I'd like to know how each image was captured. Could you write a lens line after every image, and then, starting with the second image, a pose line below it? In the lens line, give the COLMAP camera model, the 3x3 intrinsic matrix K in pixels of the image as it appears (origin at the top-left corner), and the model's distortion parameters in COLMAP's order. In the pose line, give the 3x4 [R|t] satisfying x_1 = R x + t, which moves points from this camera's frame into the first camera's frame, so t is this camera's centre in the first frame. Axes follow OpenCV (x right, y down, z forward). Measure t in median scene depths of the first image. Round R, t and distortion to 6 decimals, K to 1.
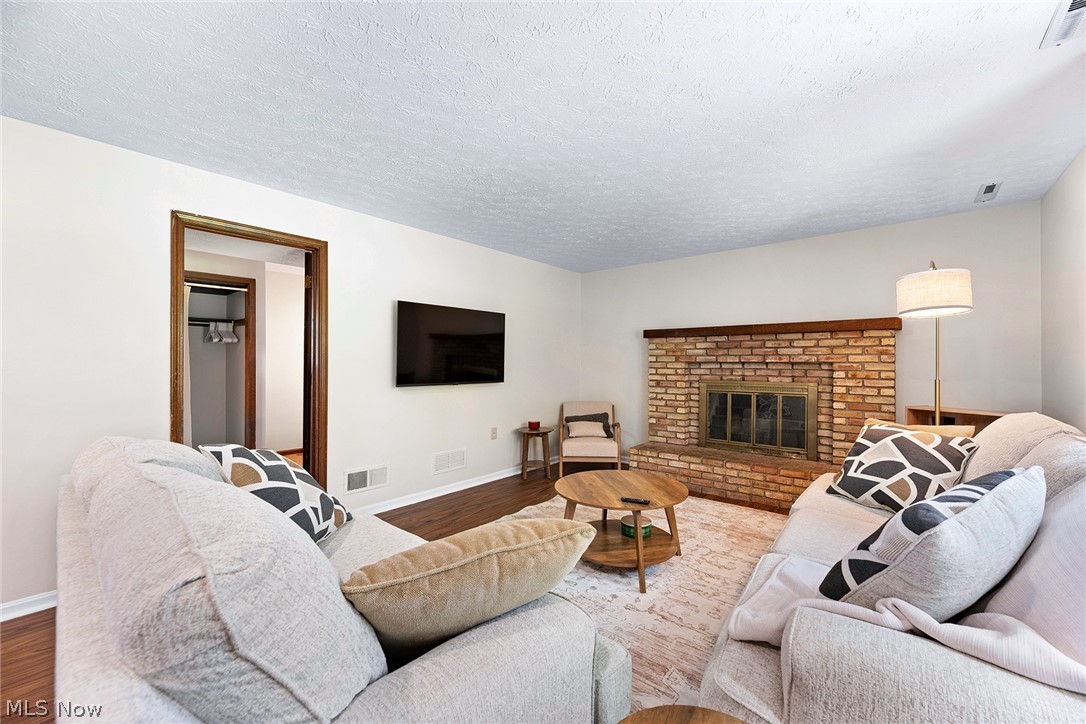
lens RADIAL K [[443.8, 0, 550.3], [0, 443.8, 358.9], [0, 0, 1]] dist [0.000747, -0.000040]
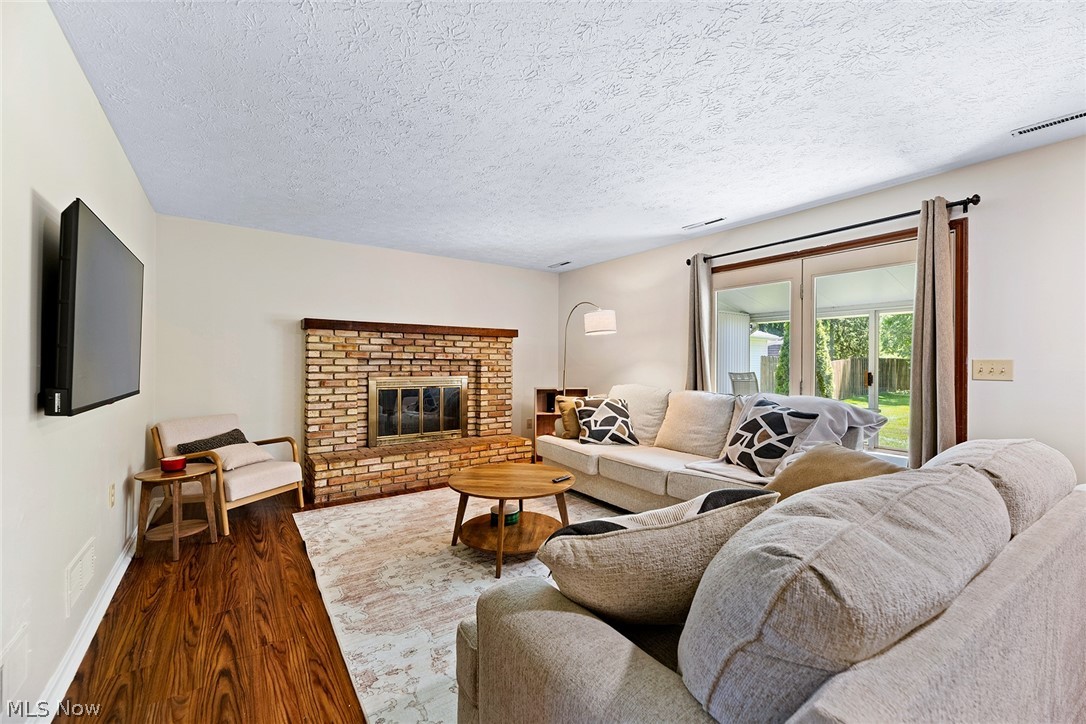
lens RADIAL K [[443.8, 0, 550.3], [0, 443.8, 358.9], [0, 0, 1]] dist [0.000747, -0.000040]
pose [[0.256181, 0.006508, 0.966607, -0.542795], [-0.013592, 0.999903, -0.003130, 0.006598], [-0.966533, -0.012336, 0.256244, 0.428161]]
